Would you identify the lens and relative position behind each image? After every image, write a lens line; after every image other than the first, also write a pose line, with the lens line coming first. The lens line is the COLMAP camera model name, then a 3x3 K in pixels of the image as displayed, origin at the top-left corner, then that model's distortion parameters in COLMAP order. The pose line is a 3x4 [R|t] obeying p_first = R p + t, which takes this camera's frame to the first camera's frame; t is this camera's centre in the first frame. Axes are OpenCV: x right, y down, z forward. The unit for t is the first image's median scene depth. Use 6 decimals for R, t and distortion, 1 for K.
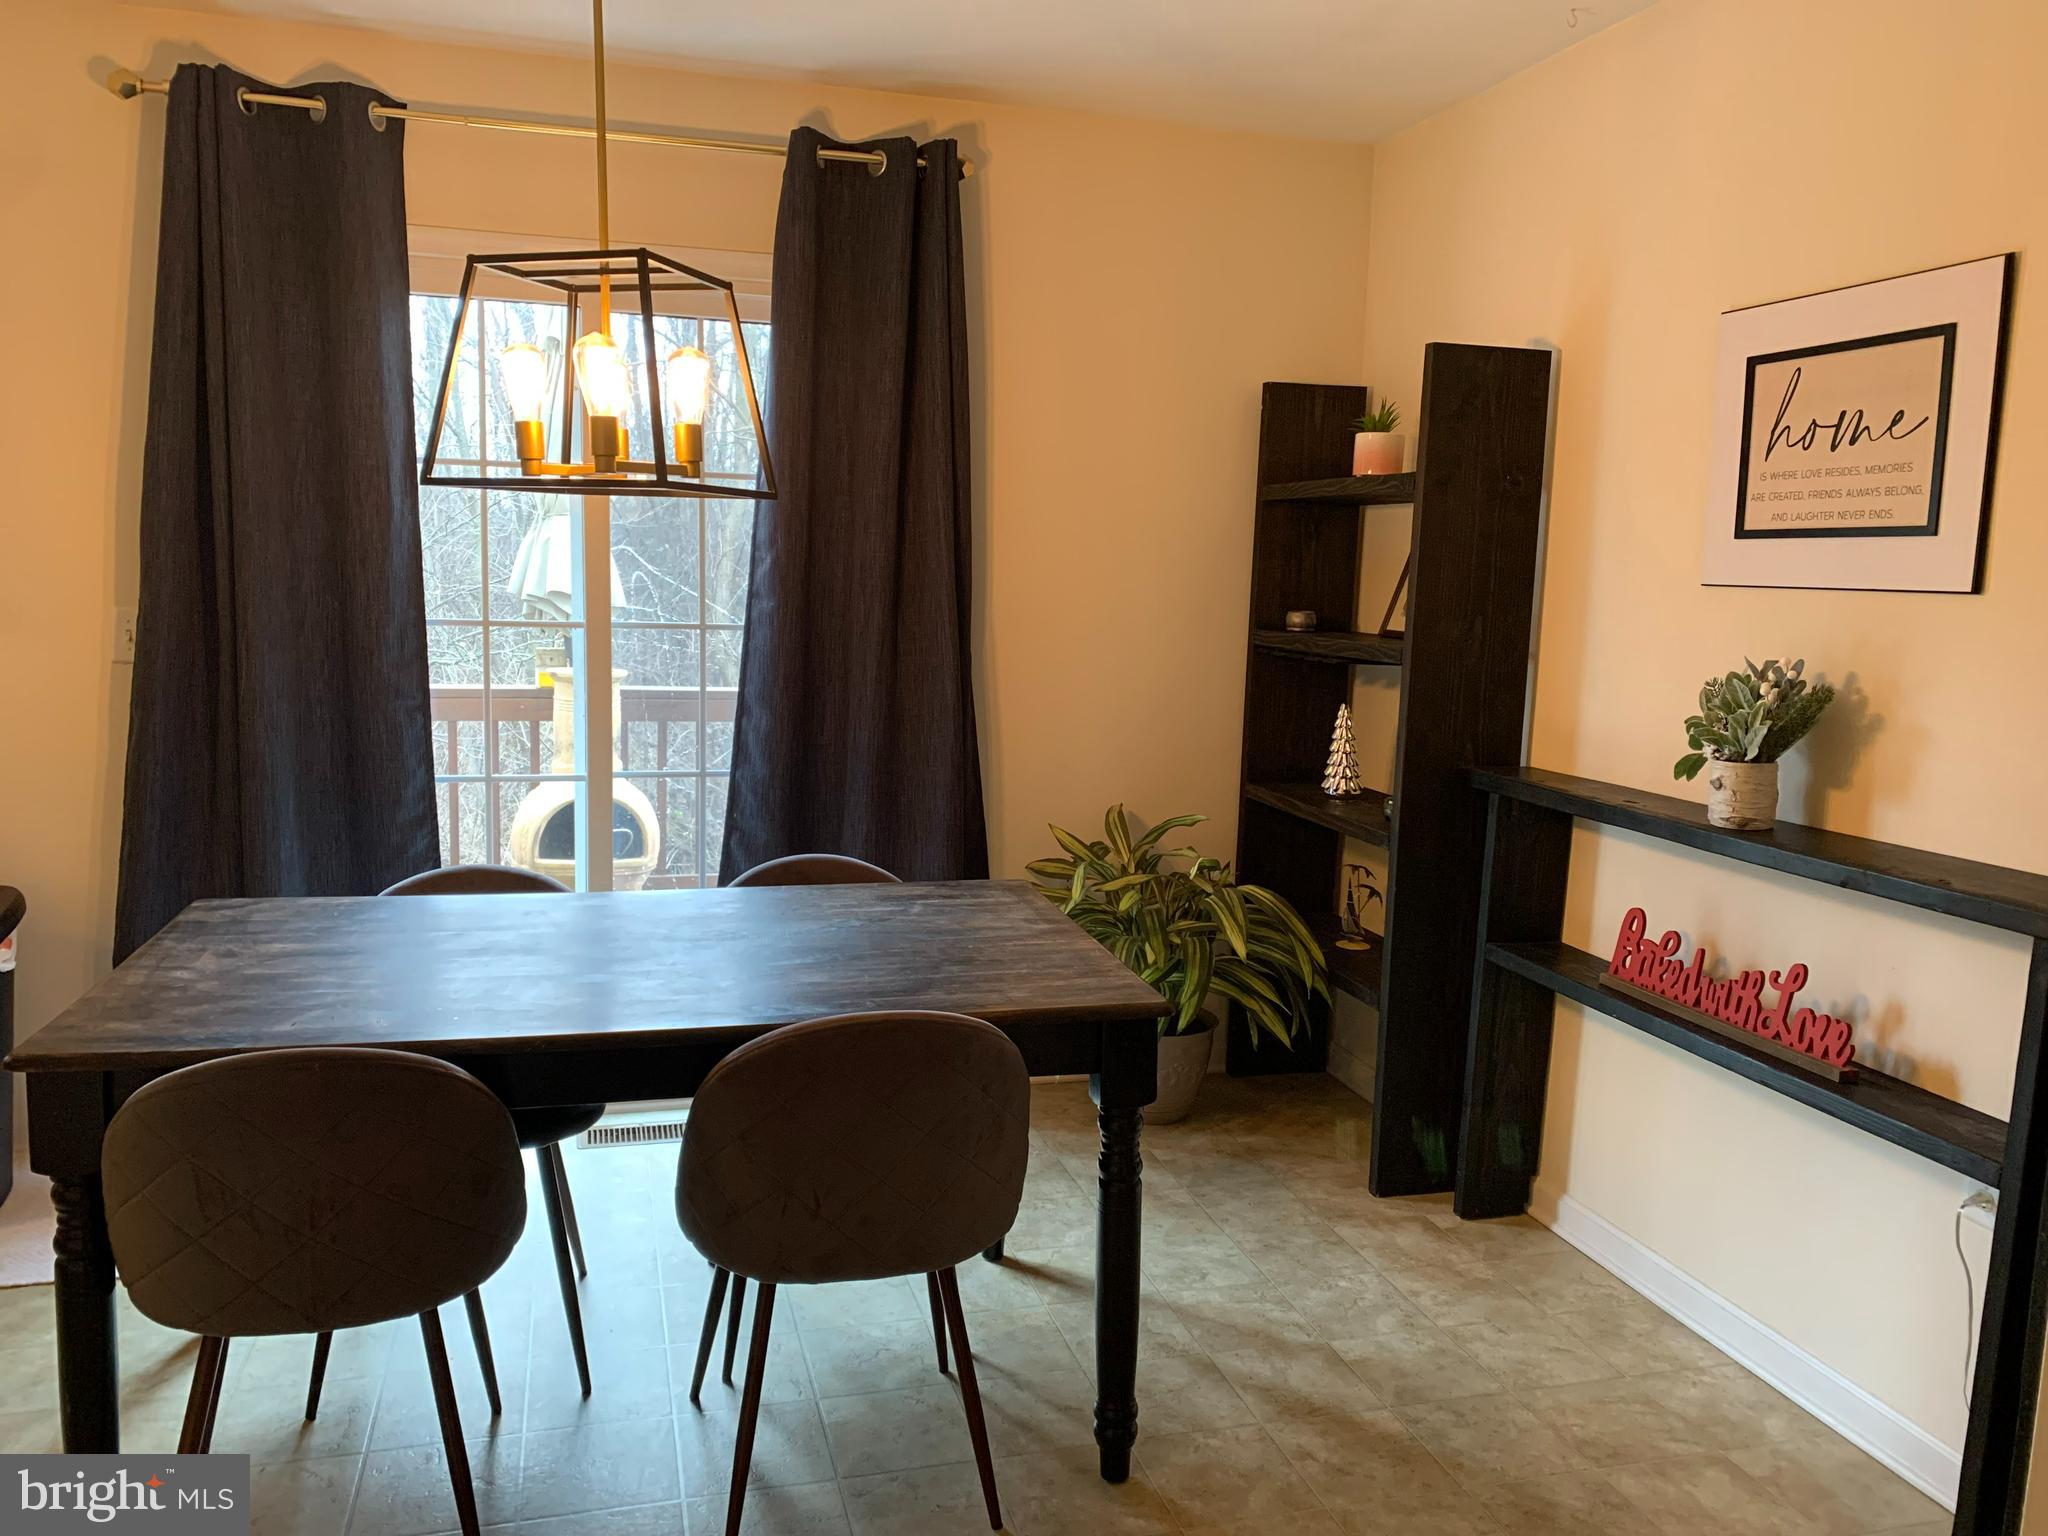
lens RADIAL K [[1561.2, 0, 1024.0], [0, 1561.2, 768.0], [0, 0, 1]] dist [-0.001717, -0.000629]
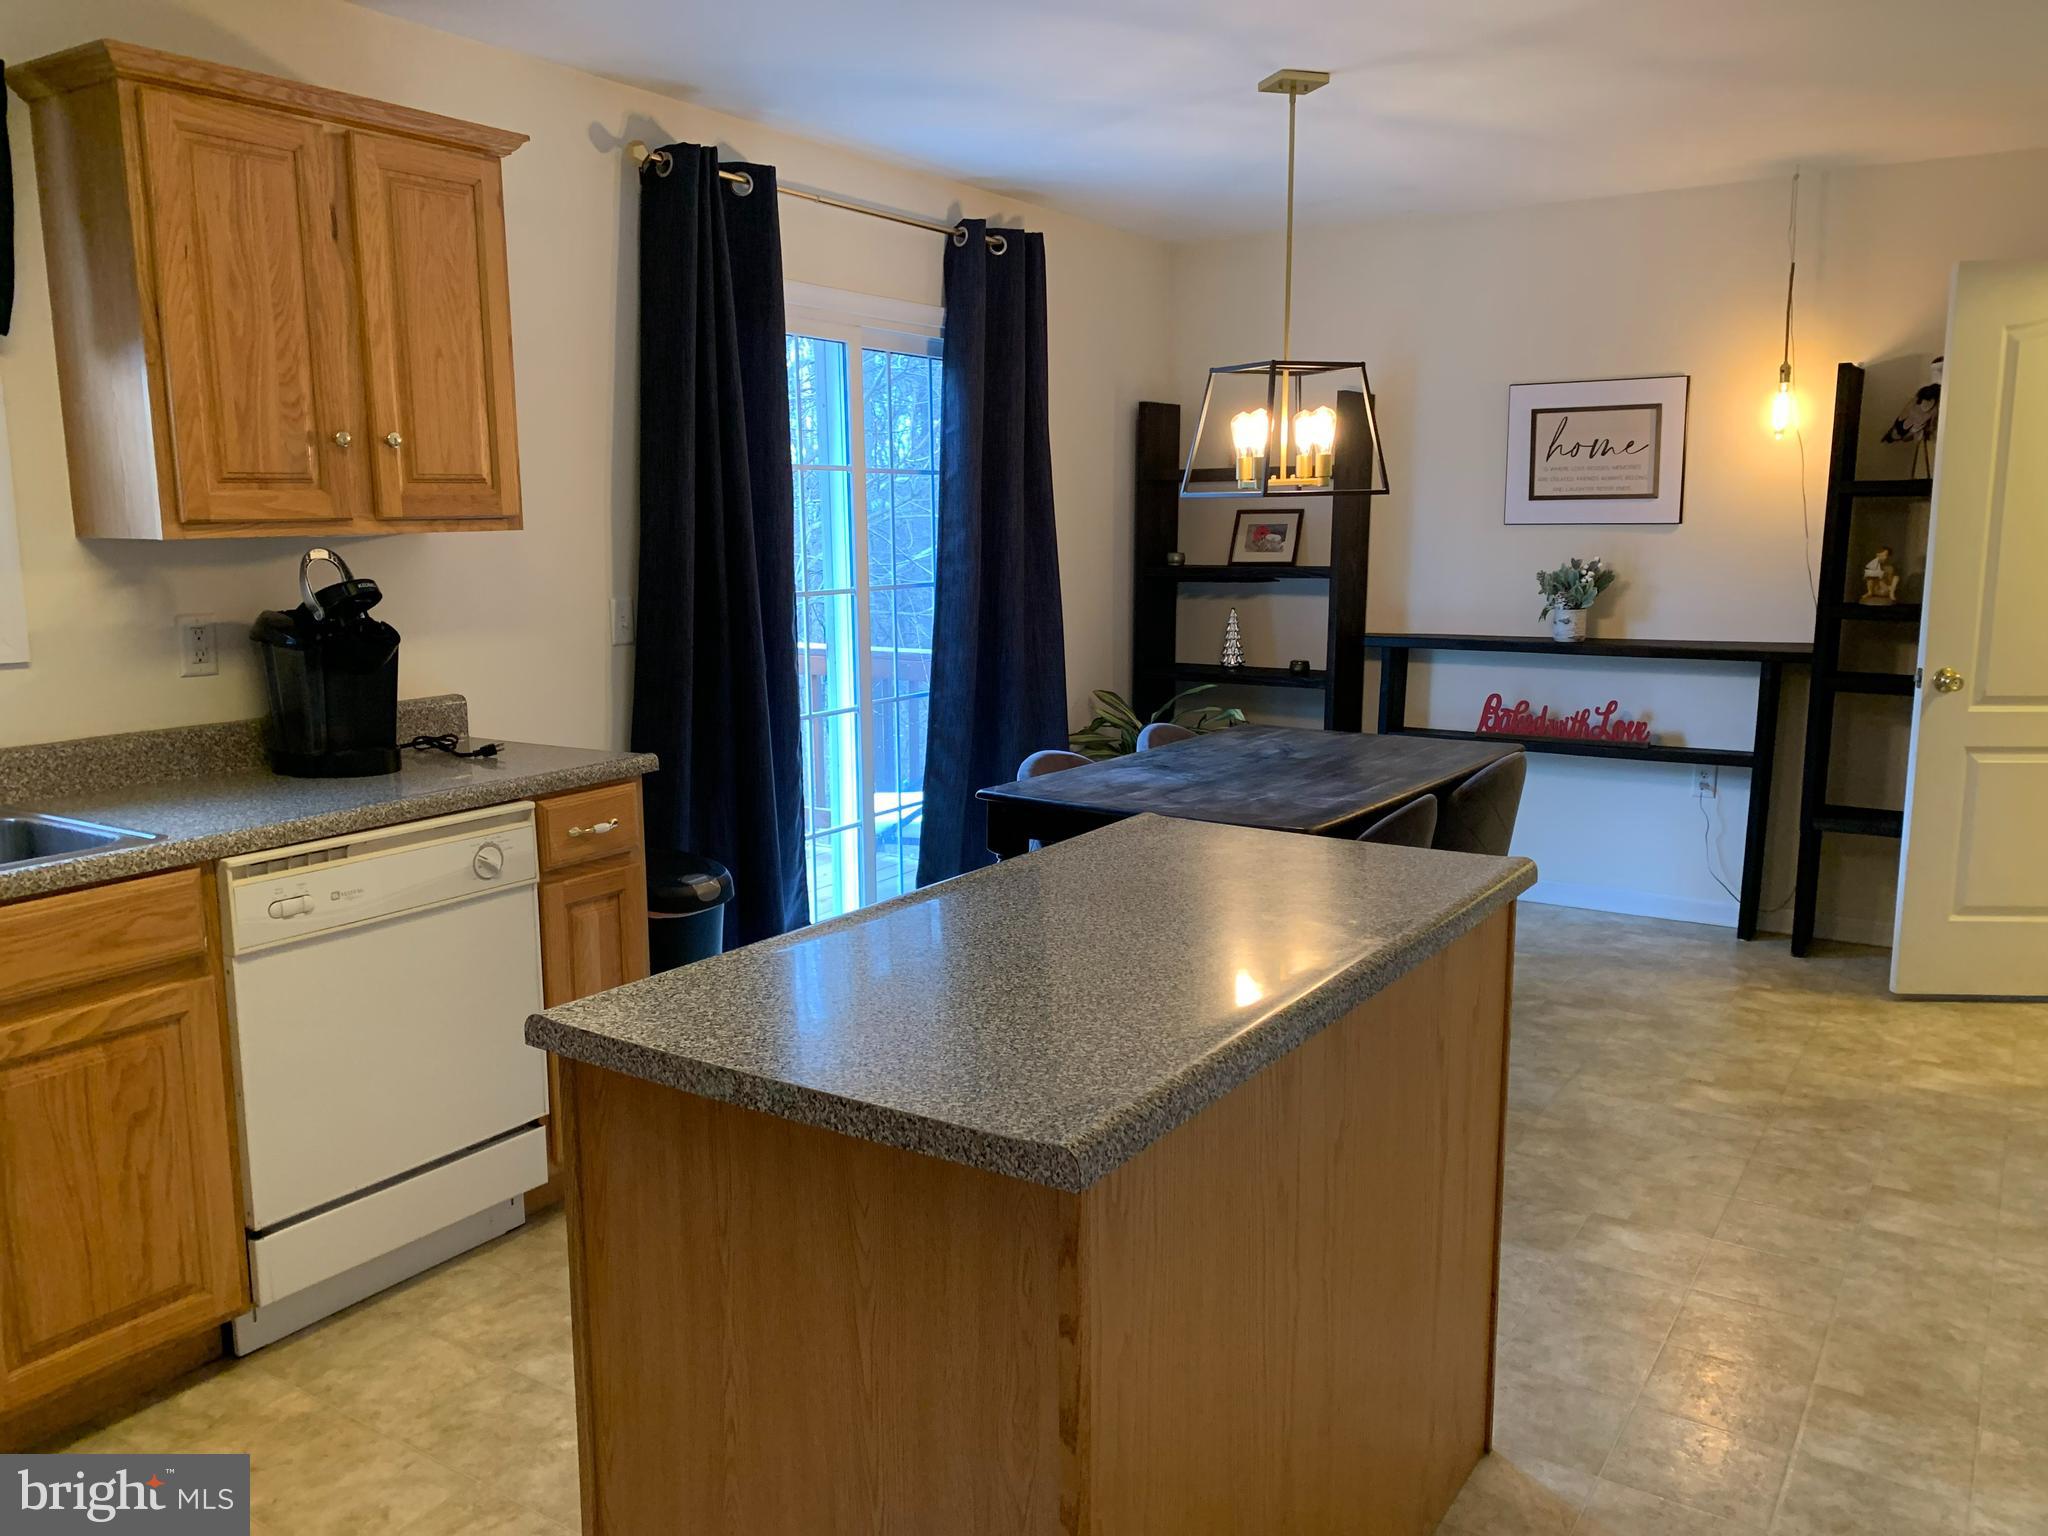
lens RADIAL K [[1561.2, 0, 1024.0], [0, 1561.2, 768.0], [0, 0, 1]] dist [-0.001717, -0.000629]
pose [[0.750285, -0.141249, 0.645849, -1.430534], [0.117922, 0.989836, 0.079491, -0.045448], [-0.650513, 0.016519, 0.759316, -0.090923]]
